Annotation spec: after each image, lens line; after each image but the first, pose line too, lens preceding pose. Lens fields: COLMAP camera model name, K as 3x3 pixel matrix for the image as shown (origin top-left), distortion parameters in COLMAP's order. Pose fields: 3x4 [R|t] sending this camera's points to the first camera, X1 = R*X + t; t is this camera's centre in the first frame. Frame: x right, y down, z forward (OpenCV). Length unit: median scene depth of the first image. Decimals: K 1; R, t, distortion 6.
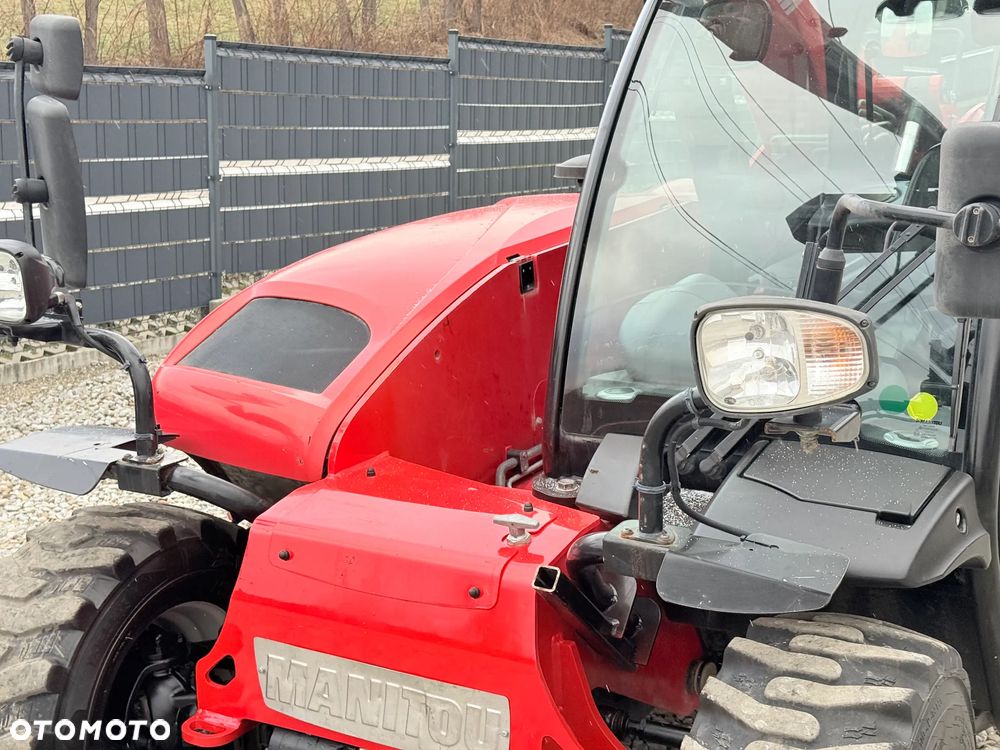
lens RADIAL K [[1363.2, 0, 500.0], [0, 1363.2, 375.0], [0, 0, 1]] dist [0.183030, -0.332319]
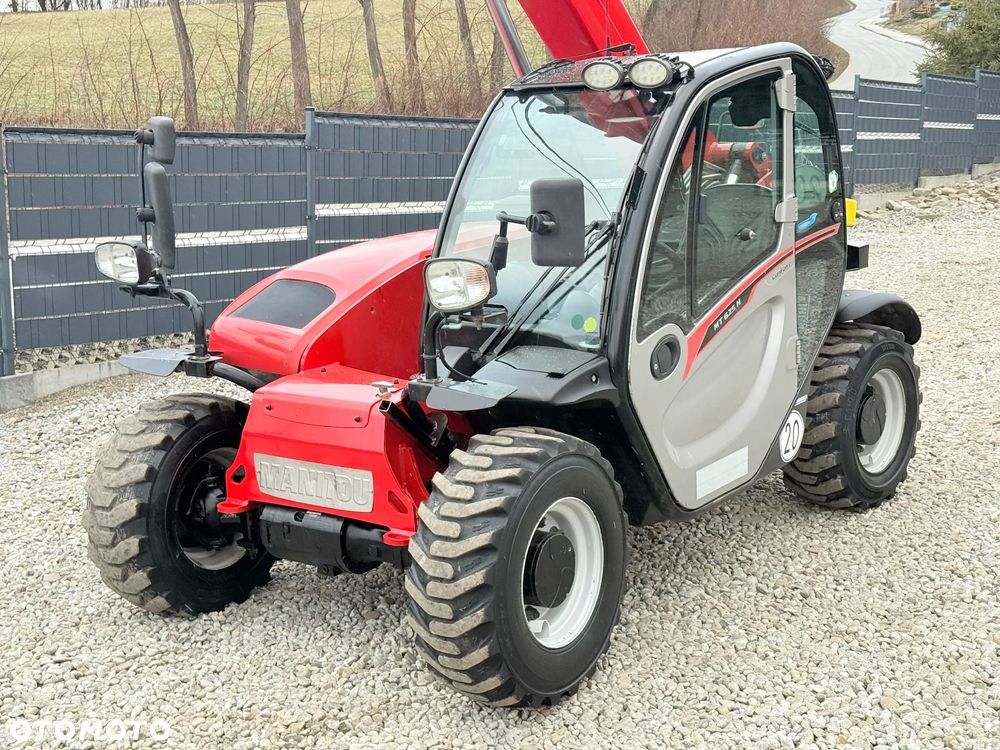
lens RADIAL K [[1363.2, 0, 500.0], [0, 1363.2, 375.0], [0, 0, 1]] dist [0.183030, -0.332319]
pose [[0.994256, 0.010791, -0.106480, 0.312107], [-0.014369, 0.999356, -0.032886, 0.127321], [0.106057, 0.034227, 0.993771, -0.722533]]
